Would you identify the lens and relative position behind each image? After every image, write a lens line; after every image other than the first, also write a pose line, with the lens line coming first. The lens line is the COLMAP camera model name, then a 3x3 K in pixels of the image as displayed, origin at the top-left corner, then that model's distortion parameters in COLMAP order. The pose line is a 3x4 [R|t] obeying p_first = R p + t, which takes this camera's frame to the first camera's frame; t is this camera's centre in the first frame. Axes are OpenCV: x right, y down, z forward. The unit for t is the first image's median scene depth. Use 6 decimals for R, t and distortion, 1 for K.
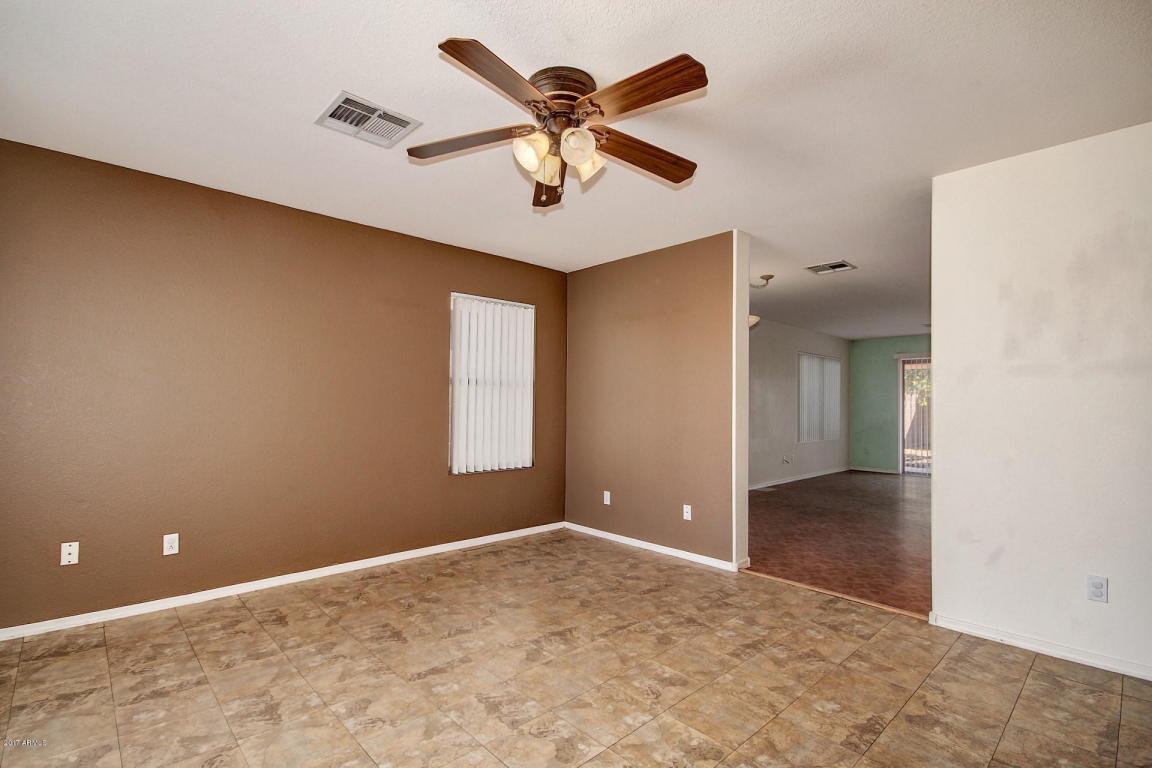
lens RADIAL K [[532.5, 0, 580.8], [0, 532.5, 387.2], [0, 0, 1]] dist [0.001331, -0.003966]
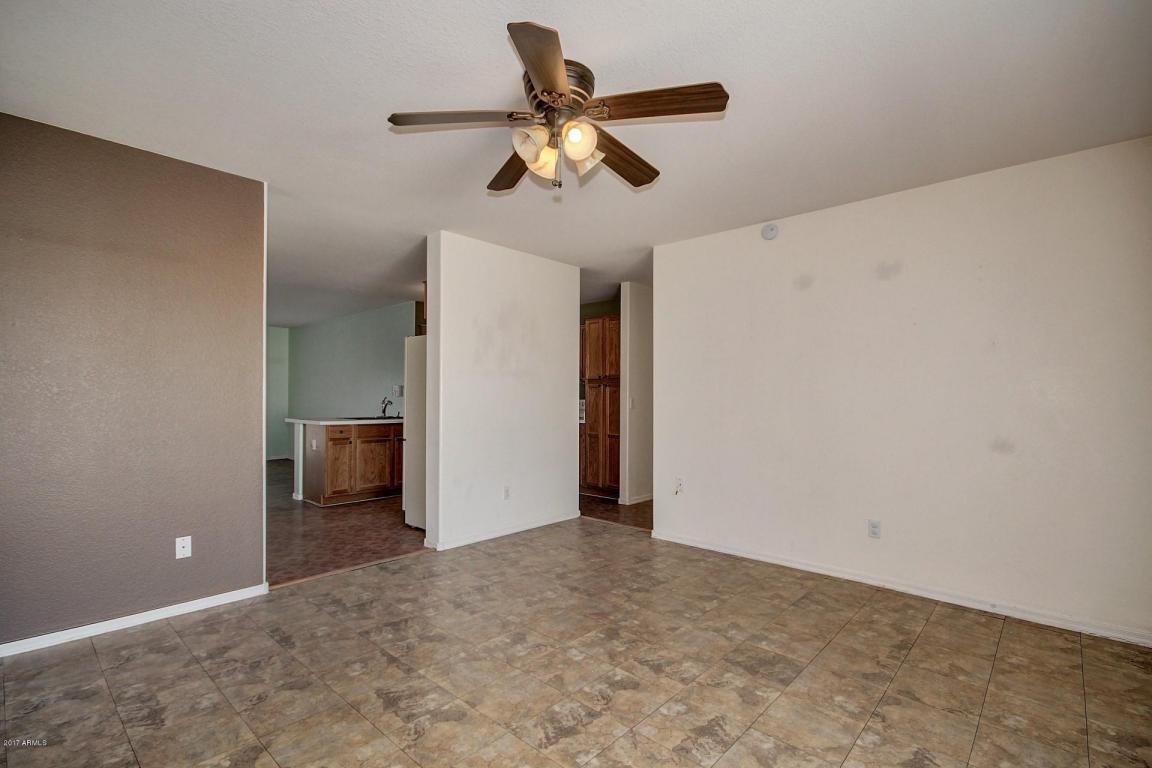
lens RADIAL K [[532.5, 0, 580.0], [0, 532.5, 389.6], [0, 0, 1]] dist [0.001331, -0.003966]
pose [[-0.071785, -0.000097, 0.997420, -0.863151], [-0.036310, 0.999337, -0.002517, 0.014688], [-0.996759, -0.036397, -0.071741, 0.854819]]
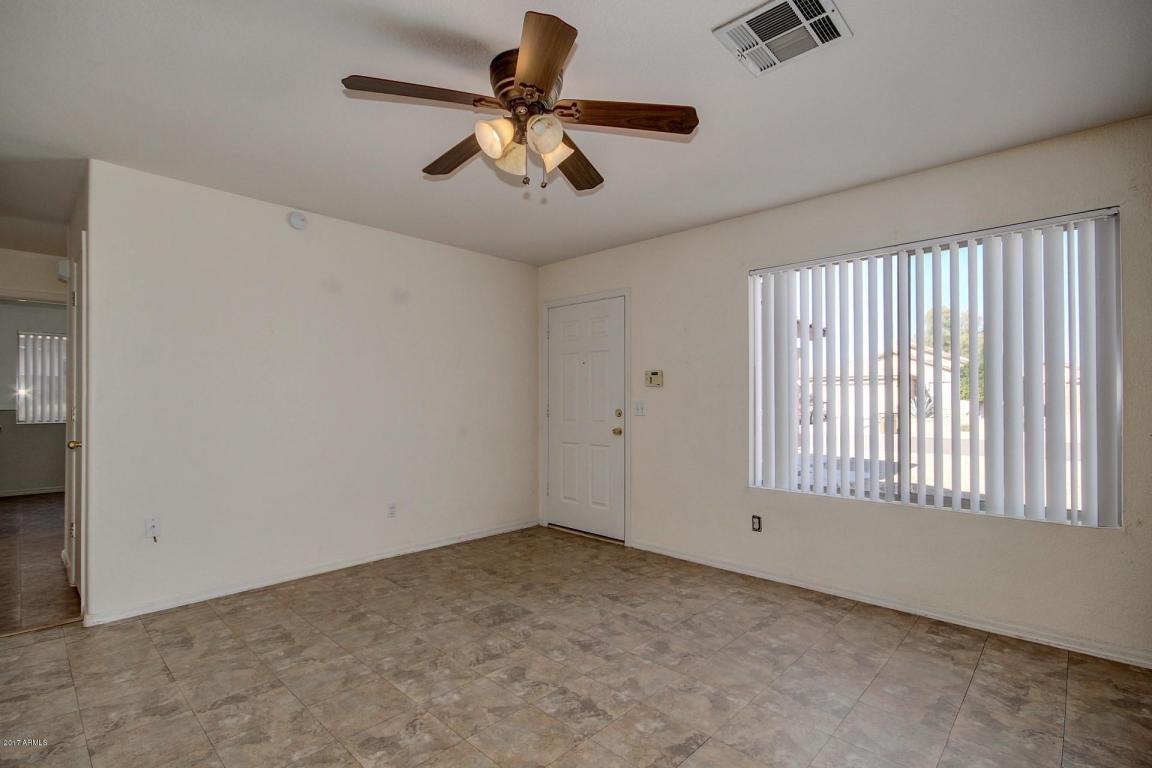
lens RADIAL K [[532.5, 0, 577.9], [0, 532.5, 389.2], [0, 0, 1]] dist [0.001331, -0.003966]
pose [[-0.998836, -0.012617, -0.046553, -0.073951], [-0.010334, 0.998747, -0.048970, 0.045924], [0.047113, -0.048432, -0.997715, 1.627871]]
